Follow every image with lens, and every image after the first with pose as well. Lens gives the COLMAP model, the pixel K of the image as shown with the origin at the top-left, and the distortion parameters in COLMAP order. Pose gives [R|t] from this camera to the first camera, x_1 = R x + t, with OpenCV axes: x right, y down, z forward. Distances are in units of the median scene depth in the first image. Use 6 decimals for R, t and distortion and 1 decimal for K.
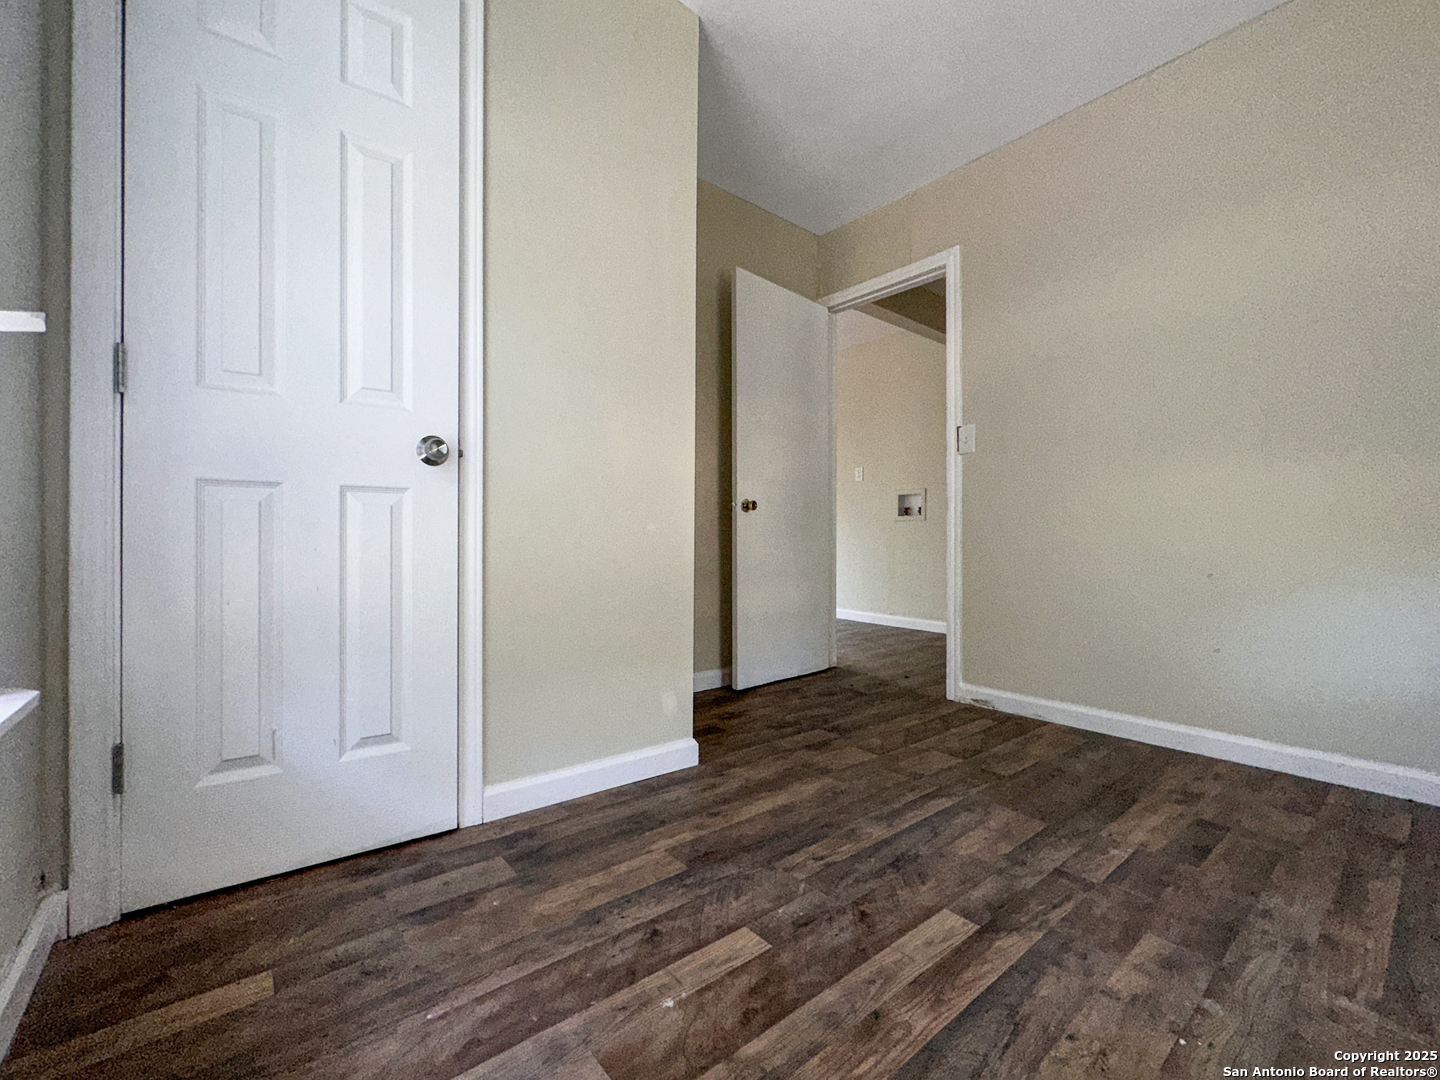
lens RADIAL K [[612.4, 0, 720.0], [0, 612.4, 545.6], [0, 0, 1]] dist [-0.013246, 0.000837]
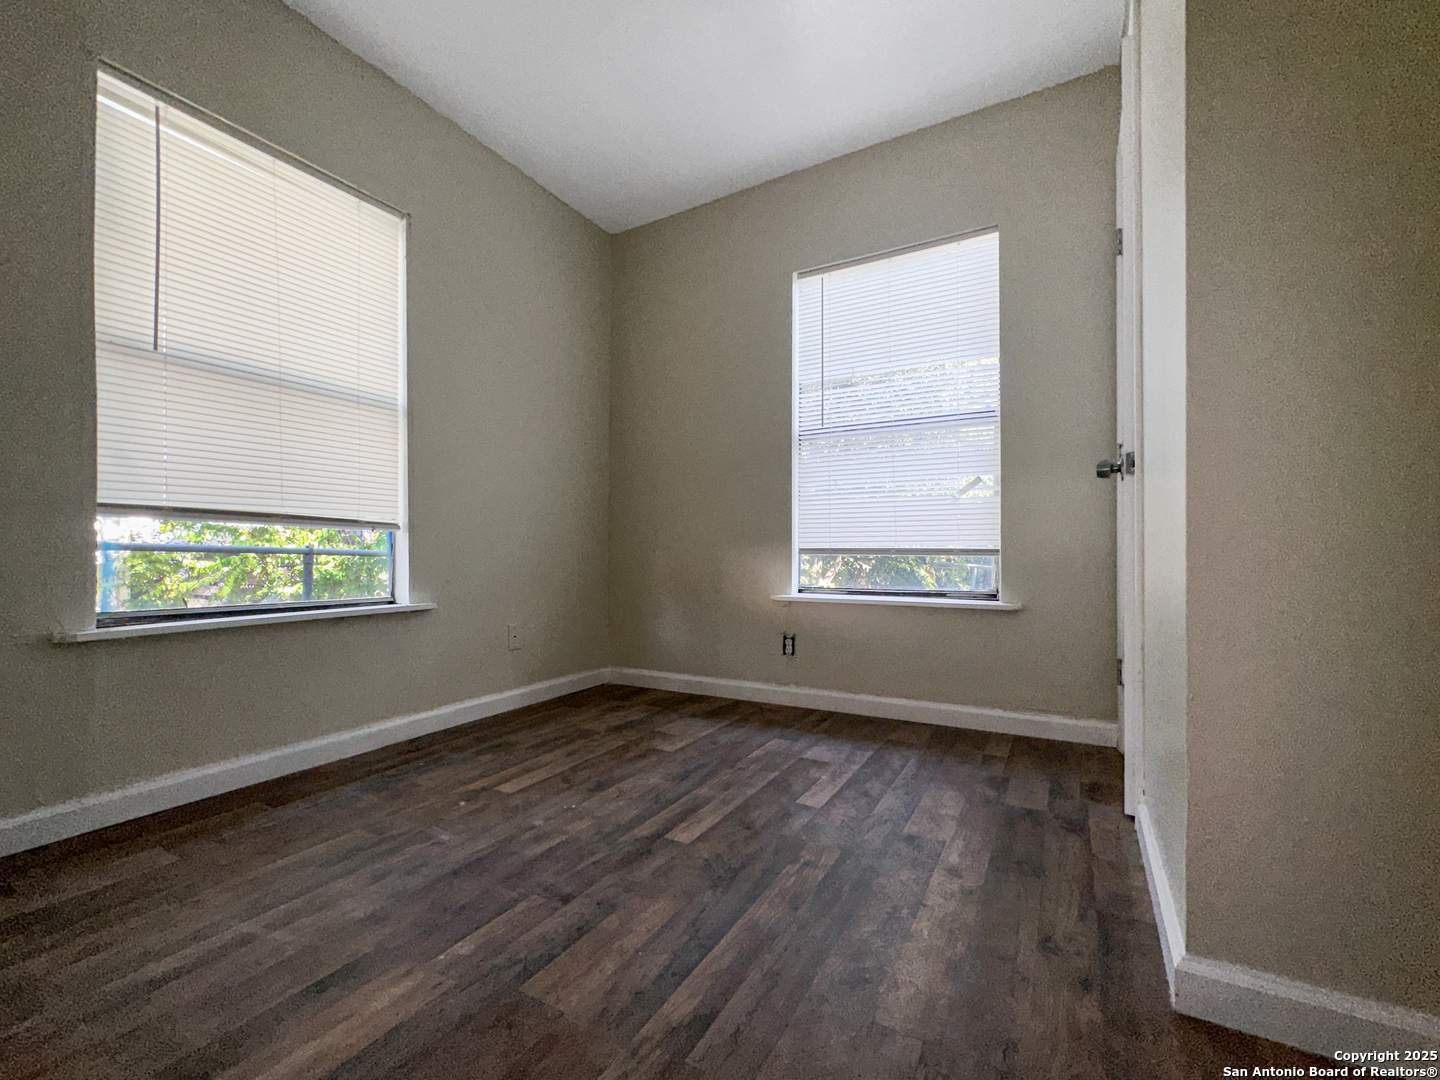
lens RADIAL K [[612.4, 0, 720.6], [0, 612.4, 545.9], [0, 0, 1]] dist [-0.013246, 0.000837]
pose [[-0.933410, -0.005331, -0.358772, 0.741847], [-0.000334, 0.999902, -0.013988, 0.019764], [0.358812, -0.012937, -0.933320, 2.145446]]
